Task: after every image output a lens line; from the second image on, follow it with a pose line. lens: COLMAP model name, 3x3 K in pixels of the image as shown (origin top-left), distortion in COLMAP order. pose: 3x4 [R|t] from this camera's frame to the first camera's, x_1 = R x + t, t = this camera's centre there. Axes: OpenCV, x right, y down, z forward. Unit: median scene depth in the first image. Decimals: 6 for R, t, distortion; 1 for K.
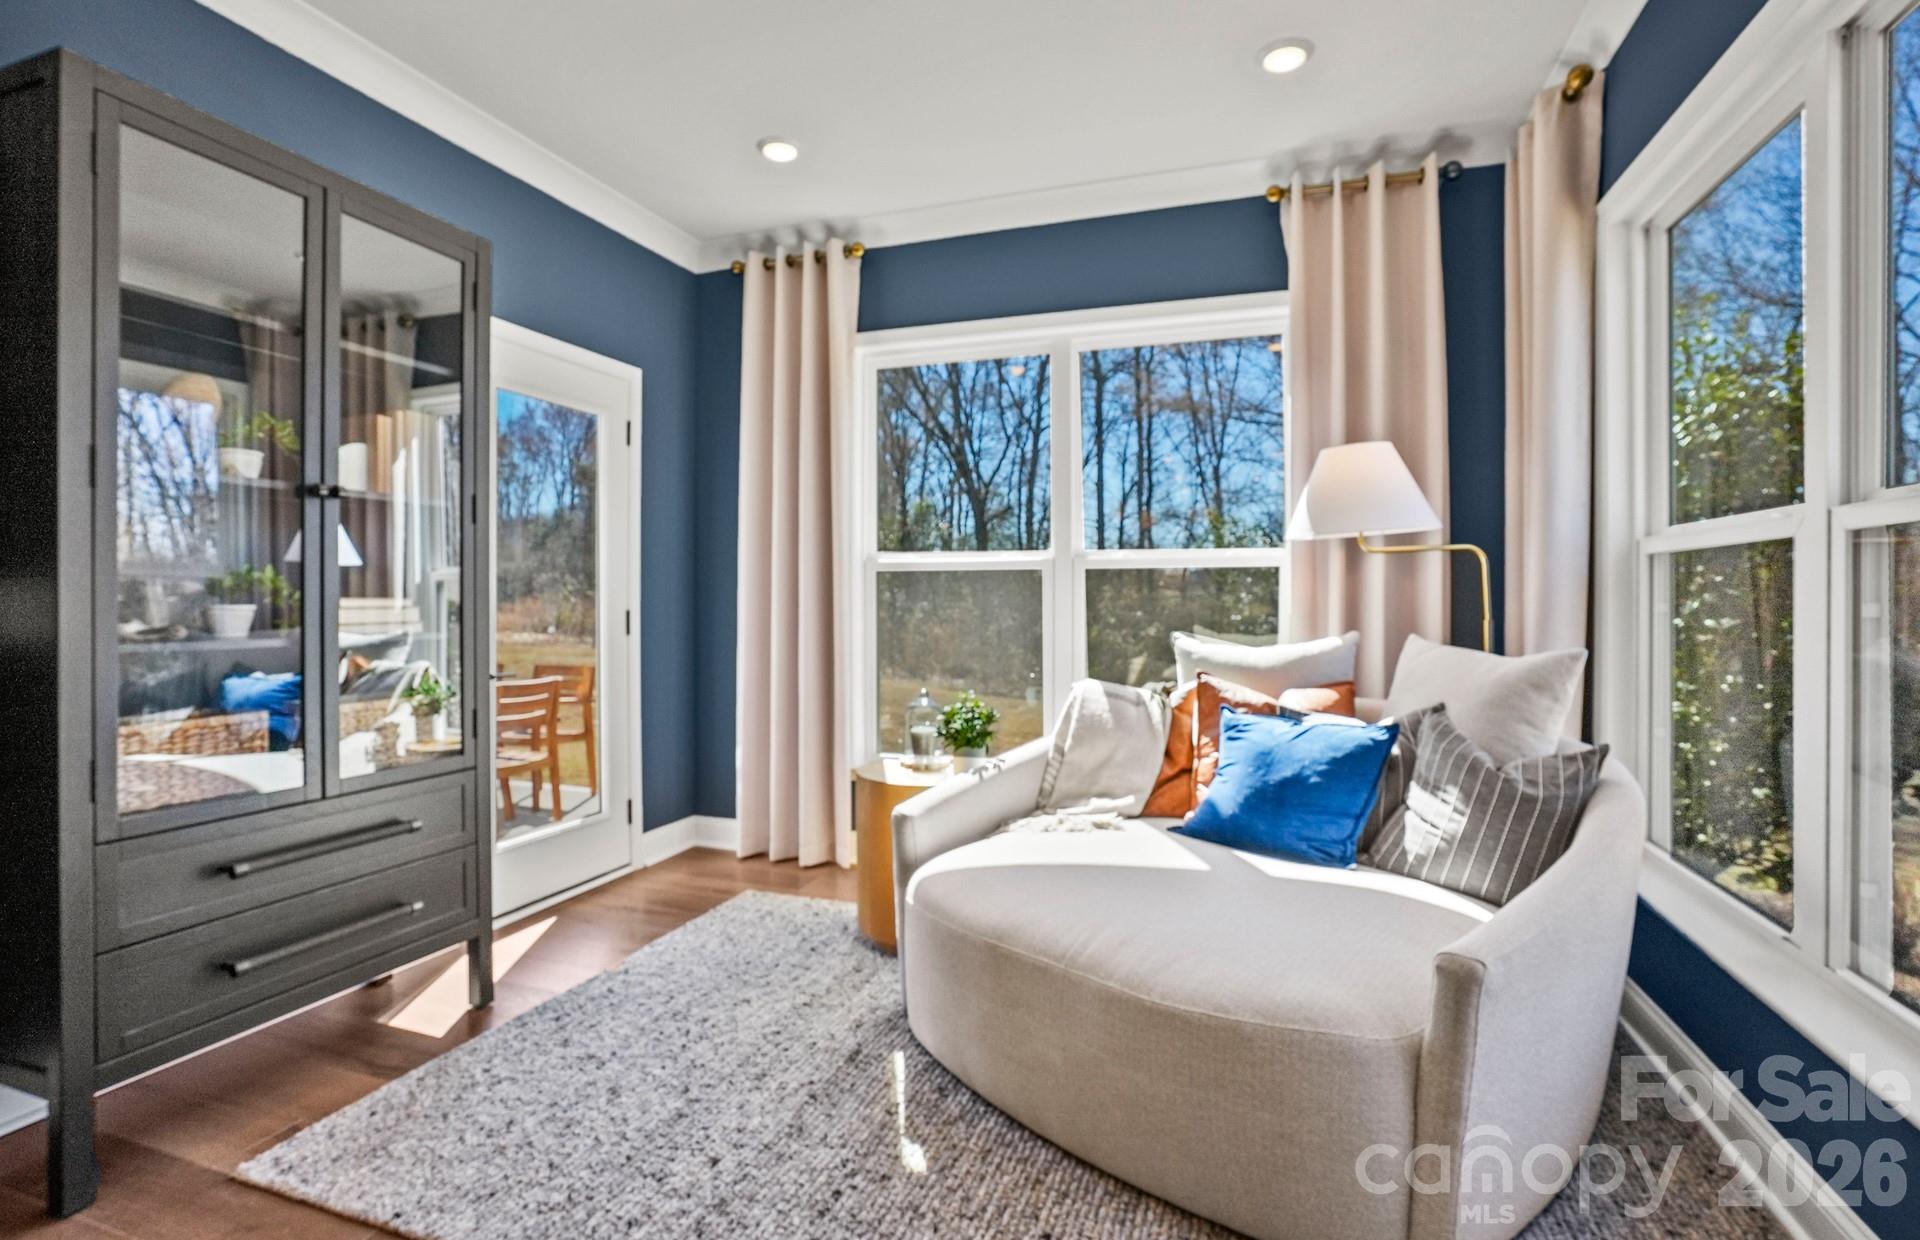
lens RADIAL K [[899.2, 0, 961.8], [0, 899.2, 605.9], [0, 0, 1]] dist [-0.001711, 0.000141]
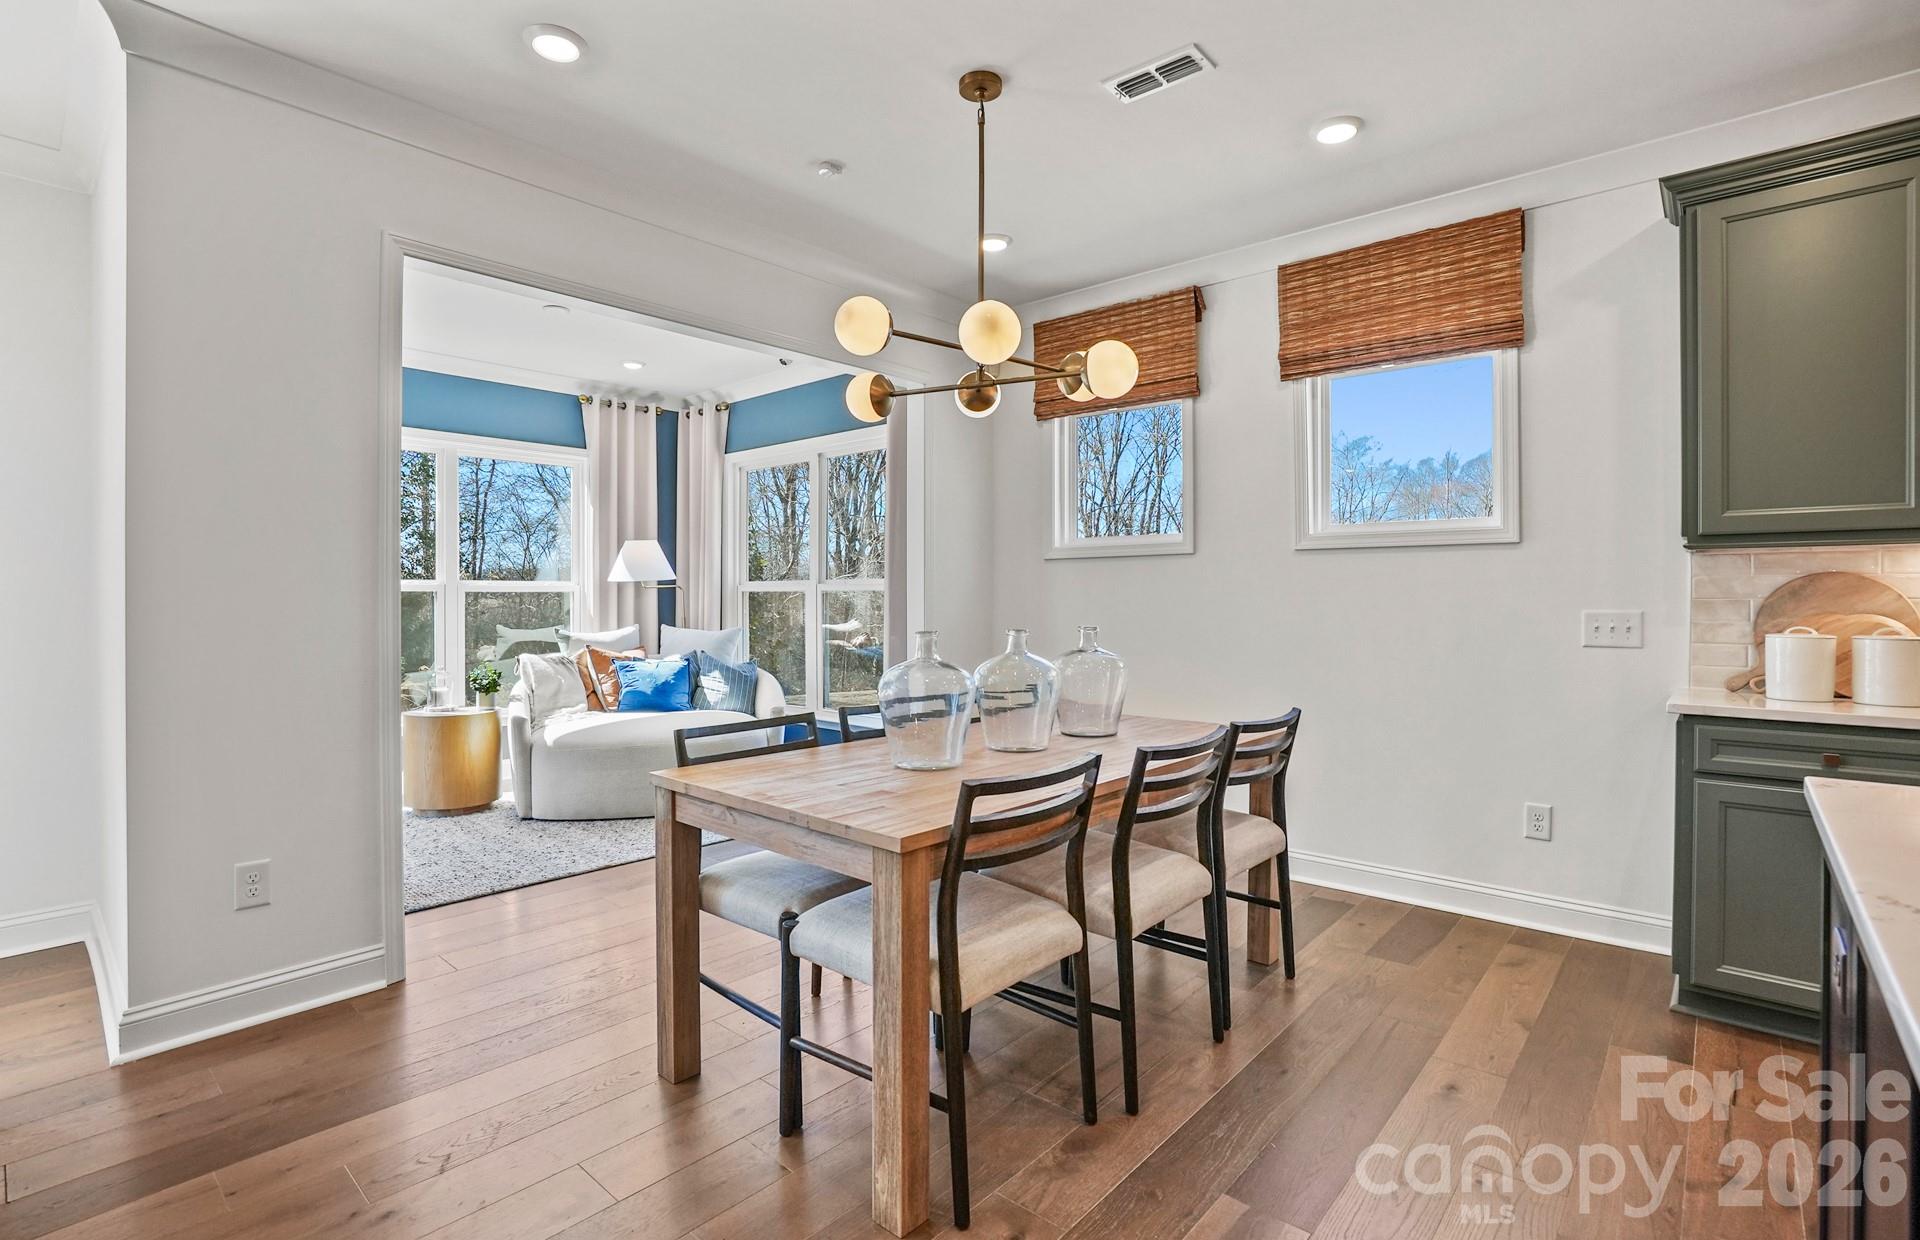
lens RADIAL K [[899.2, 0, 960.7], [0, 899.2, 616.3], [0, 0, 1]] dist [-0.001711, 0.000141]
pose [[0.413149, 0.006995, 0.910637, -1.148030], [0.009035, 0.999890, -0.011779, 0.038572], [-0.910619, 0.013094, 0.413040, -0.554442]]
